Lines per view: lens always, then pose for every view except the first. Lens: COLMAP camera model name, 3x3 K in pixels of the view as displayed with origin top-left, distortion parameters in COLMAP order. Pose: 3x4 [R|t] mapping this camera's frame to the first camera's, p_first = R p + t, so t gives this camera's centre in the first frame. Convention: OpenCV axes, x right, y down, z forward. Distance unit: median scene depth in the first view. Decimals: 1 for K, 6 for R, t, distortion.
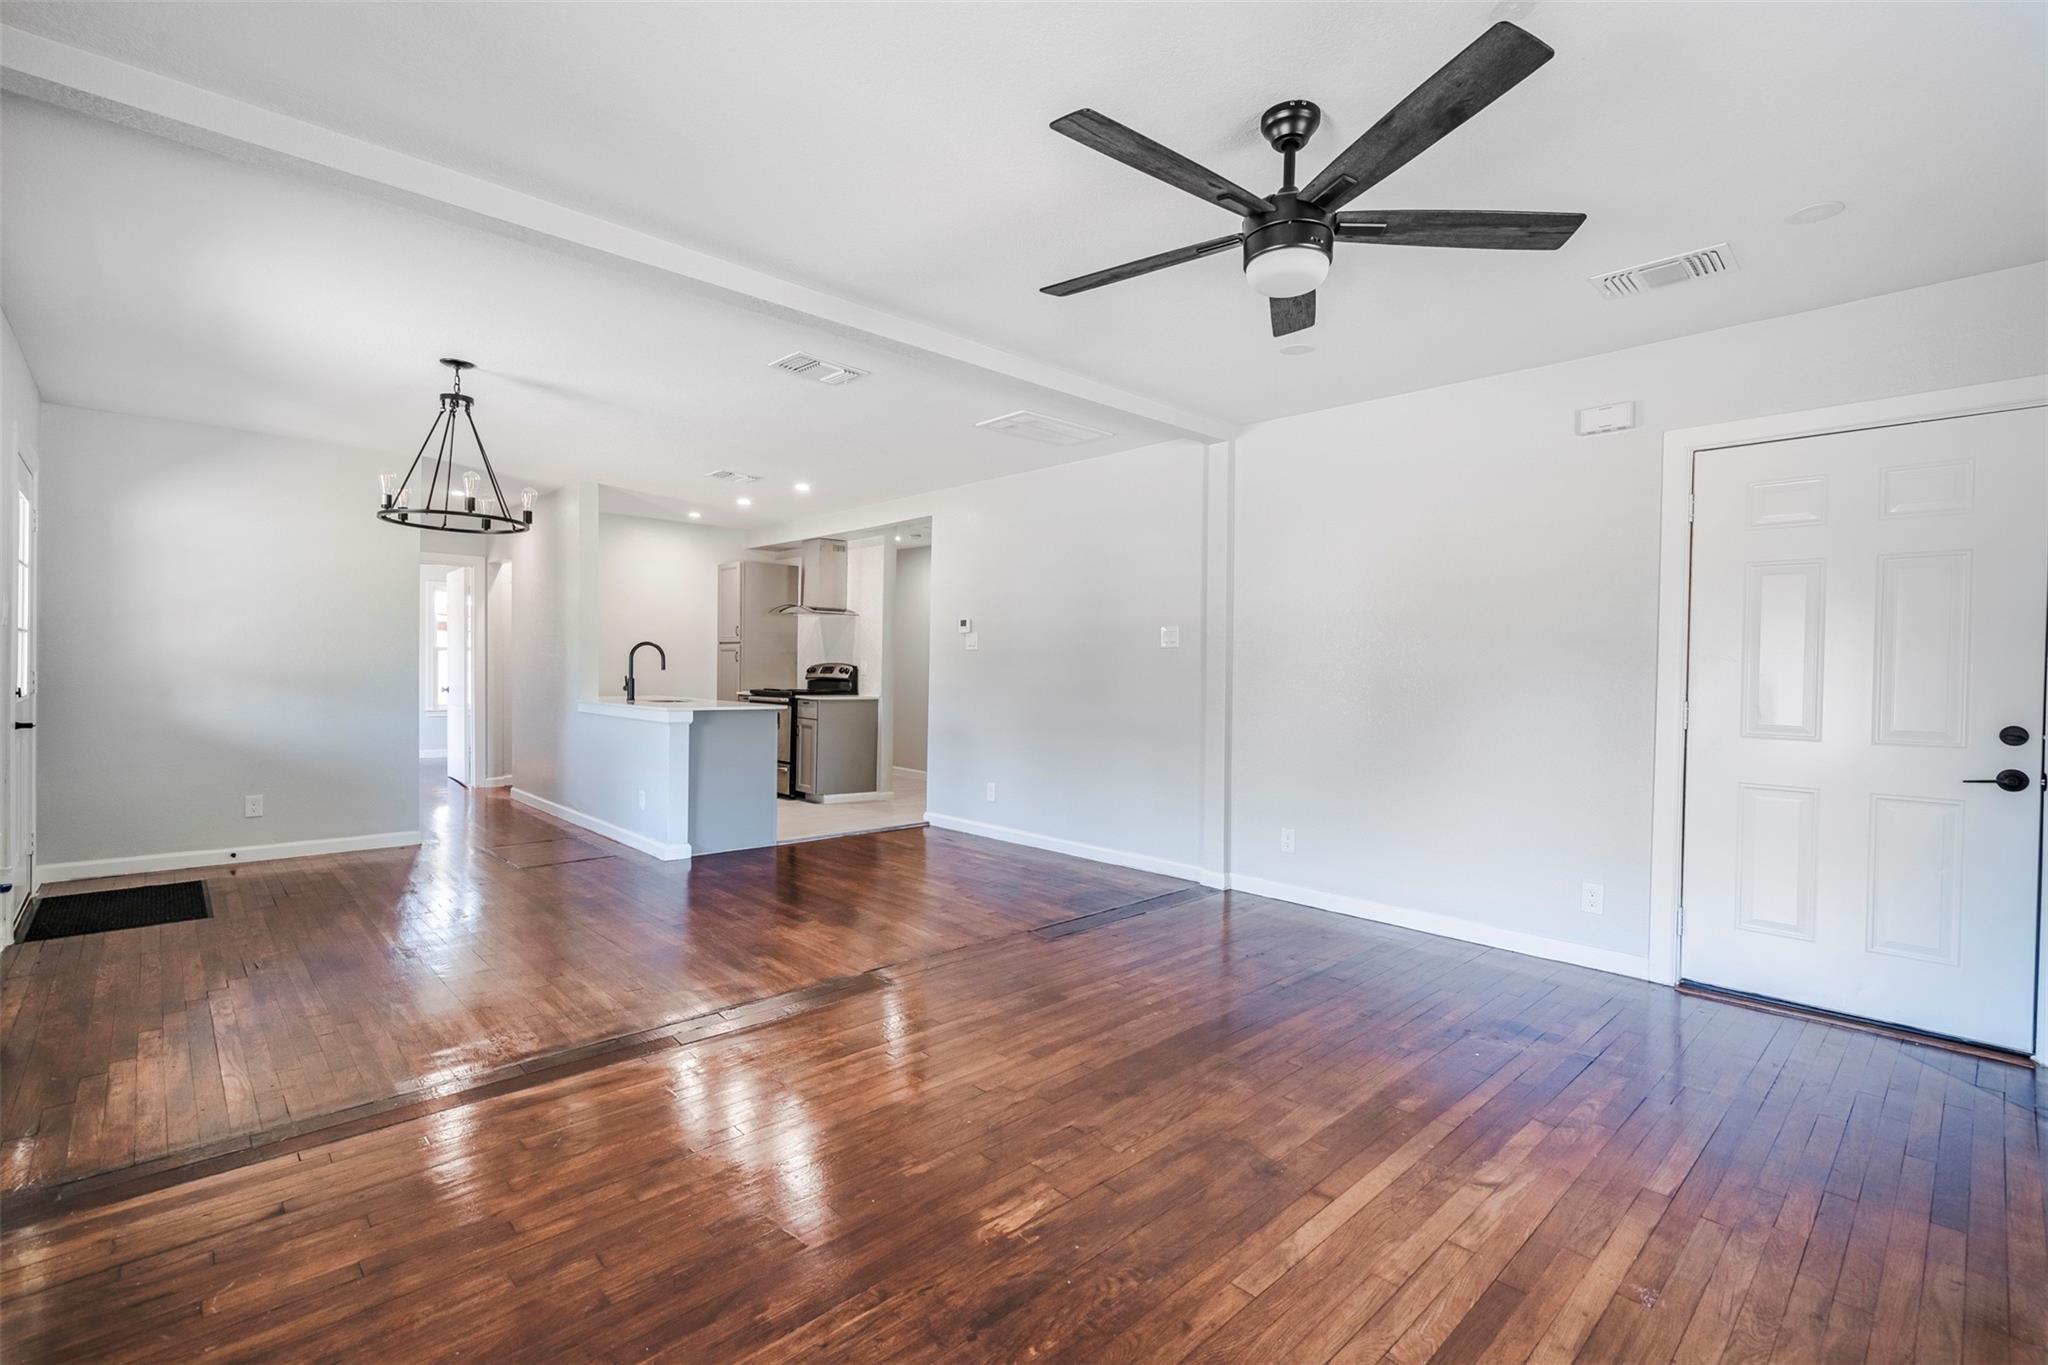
lens RADIAL K [[918.9, 0, 1020.6], [0, 918.9, 681.7], [0, 0, 1]] dist [-0.005628, 0.001144]
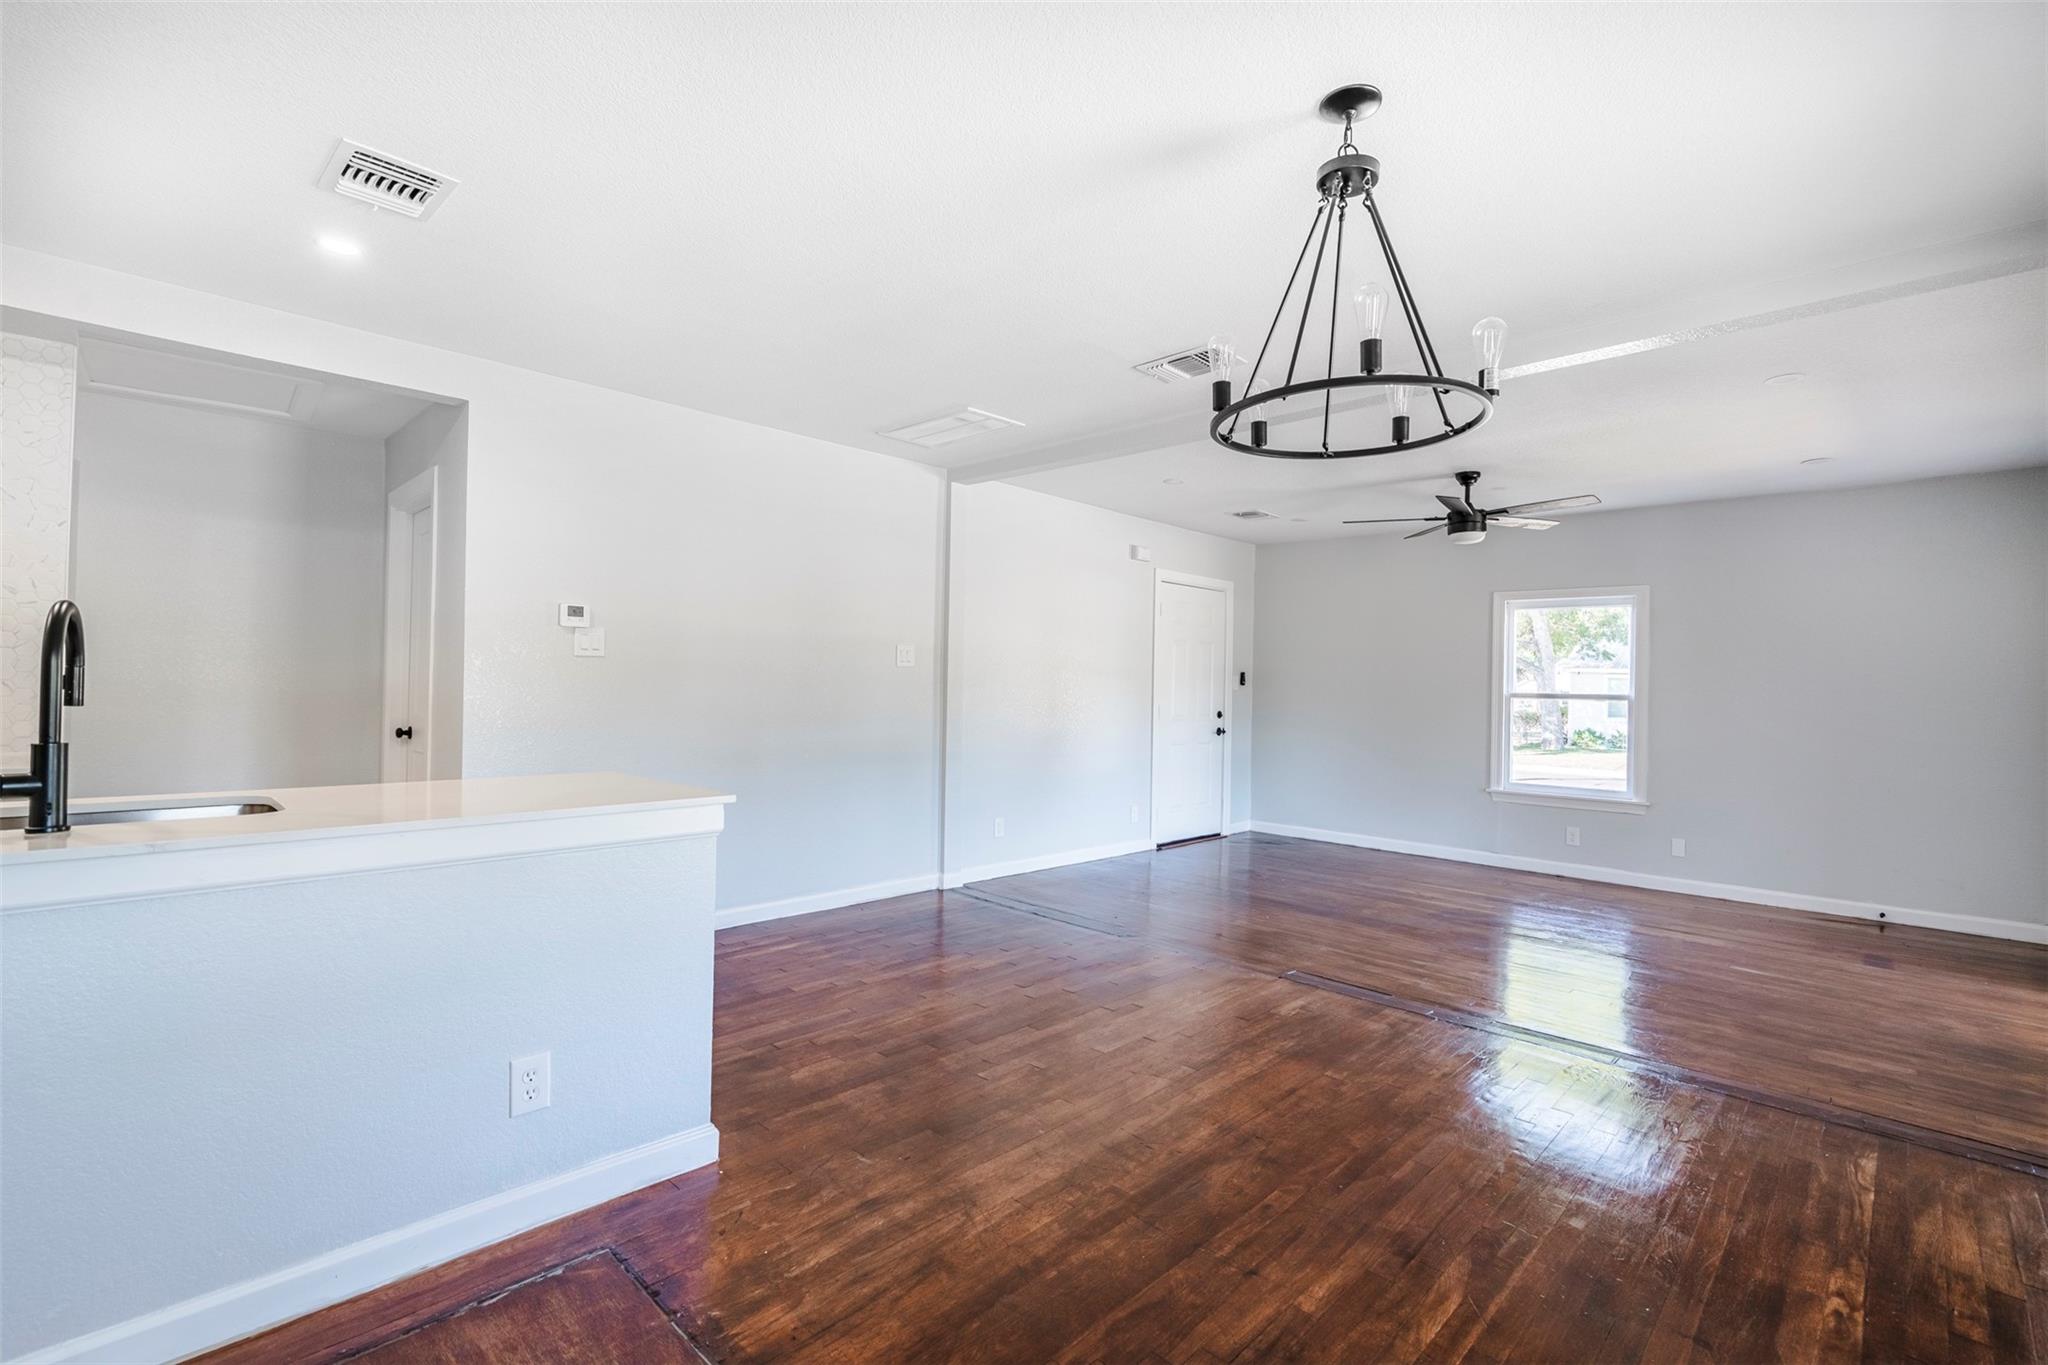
lens RADIAL K [[918.9, 0, 1020.6], [0, 918.9, 681.7], [0, 0, 1]] dist [-0.005628, 0.001144]
pose [[-0.037680, -0.008282, 0.999256, -1.361976], [-0.005052, 0.999954, 0.008097, -0.047605], [-0.999277, -0.004743, -0.037720, 1.472669]]
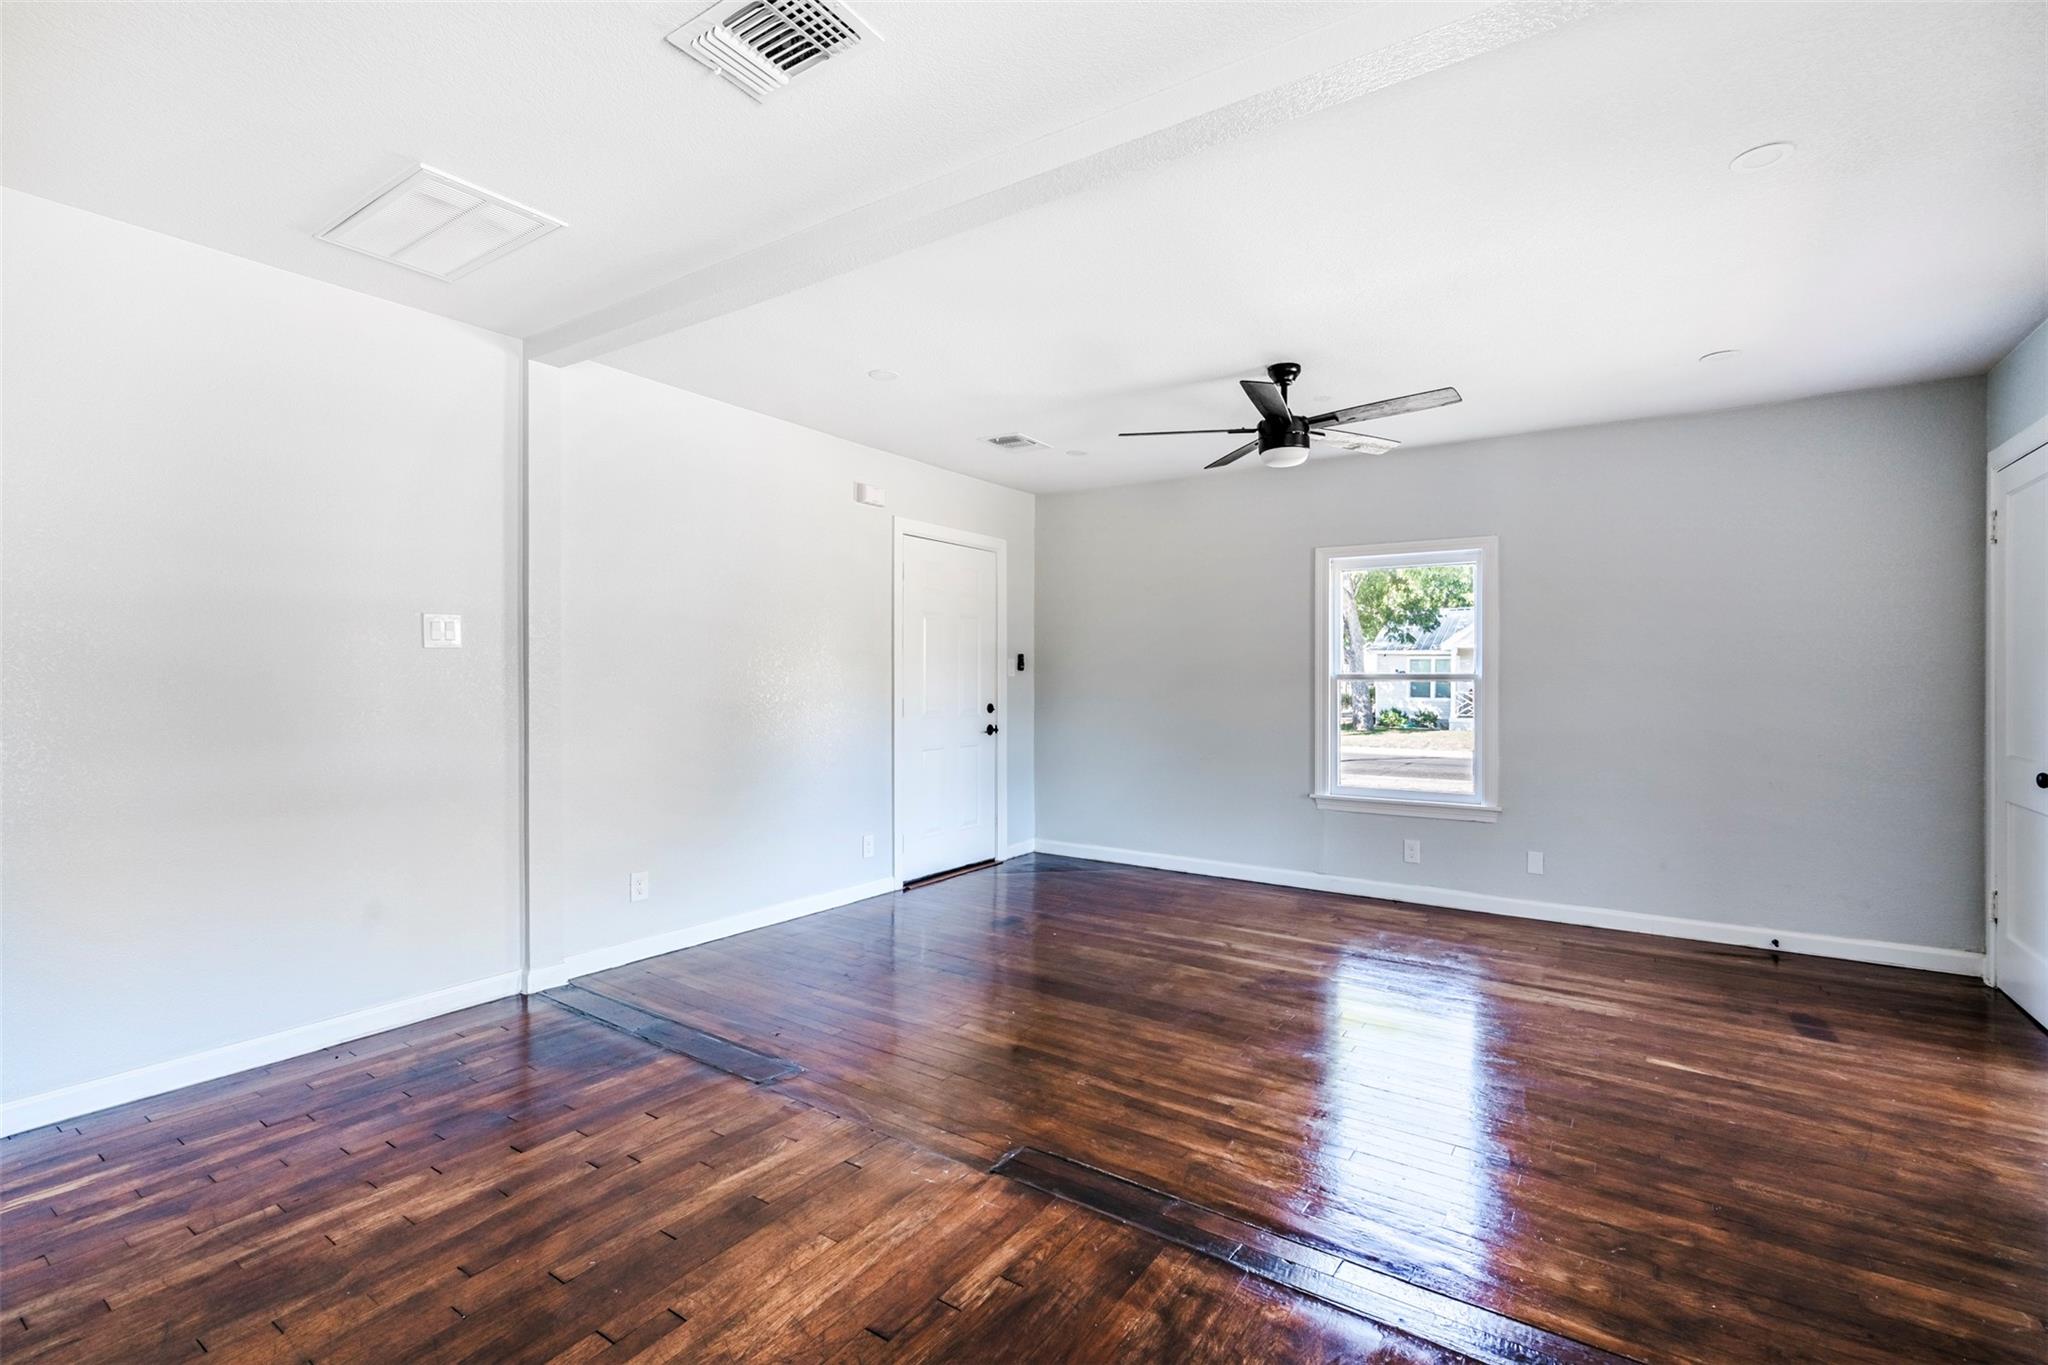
lens RADIAL K [[918.9, 0, 1020.6], [0, 918.9, 681.7], [0, 0, 1]] dist [-0.005628, 0.001144]
pose [[-0.210830, -0.016811, 0.977378, -0.854312], [0.010597, 0.999754, 0.019482, -0.036011], [-0.977465, 0.014464, -0.210600, 1.206982]]
